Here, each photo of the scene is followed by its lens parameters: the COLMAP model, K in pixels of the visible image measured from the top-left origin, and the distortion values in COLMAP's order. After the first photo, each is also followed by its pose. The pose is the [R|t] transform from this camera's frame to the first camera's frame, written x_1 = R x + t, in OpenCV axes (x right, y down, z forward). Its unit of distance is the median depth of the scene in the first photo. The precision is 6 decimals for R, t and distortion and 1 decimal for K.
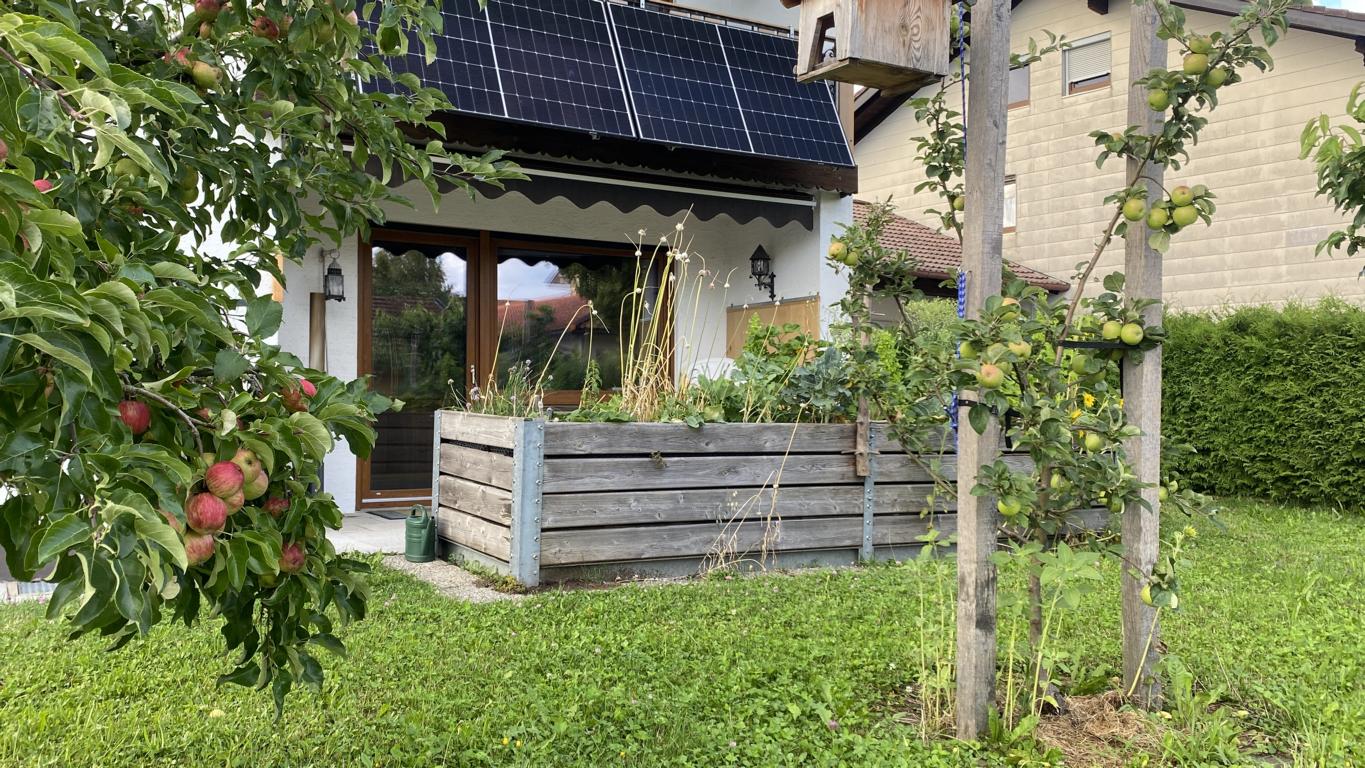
lens RADIAL K [[1169.2, 0, 682.5], [0, 1169.2, 384.0], [0, 0, 1]] dist [-0.001203, -0.002088]
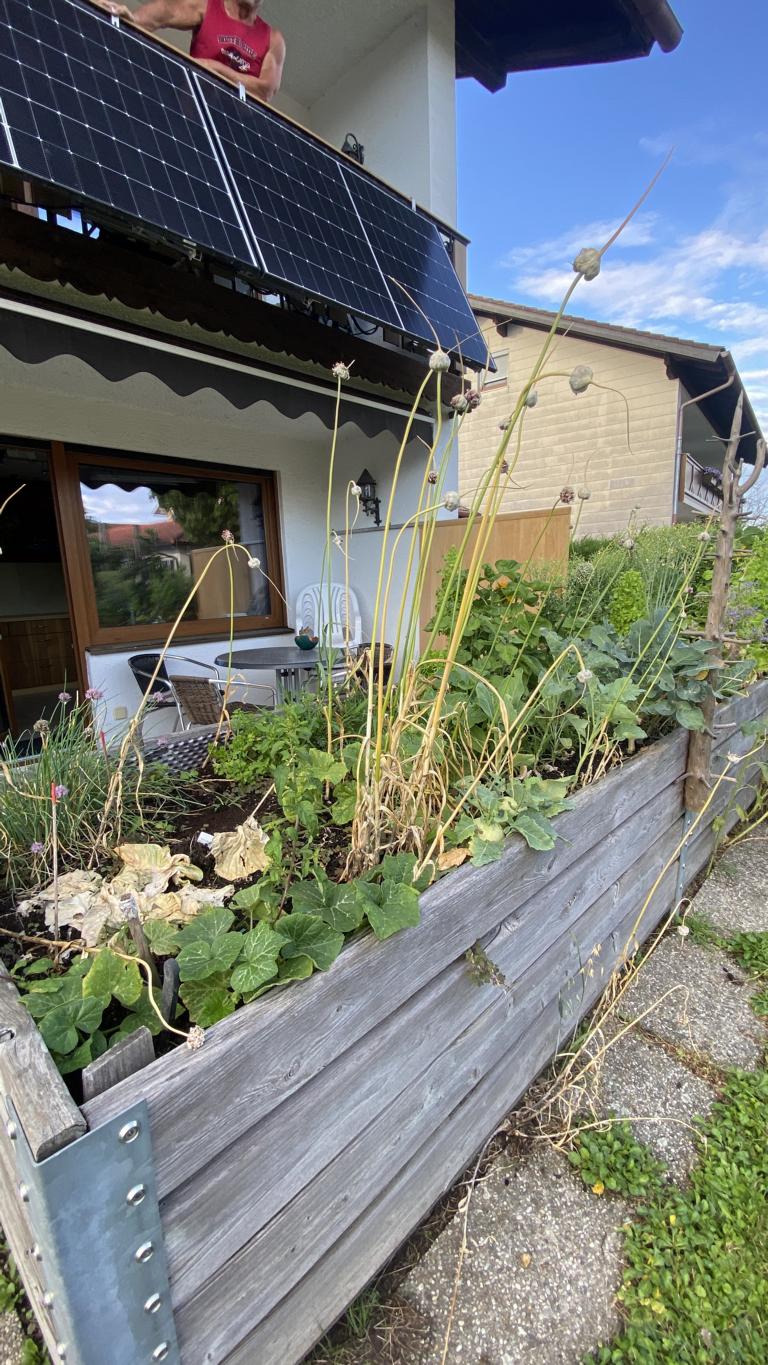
lens RADIAL K [[547.5, 0, 384.0], [0, 547.5, 682.5], [0, 0, 1]] dist [-0.000710, -0.000075]
pose [[0.964249, -0.080448, 0.252493, -0.030392], [0.025450, 0.976515, 0.213943, -0.022487], [-0.263774, -0.199868, 0.943650, 0.290671]]
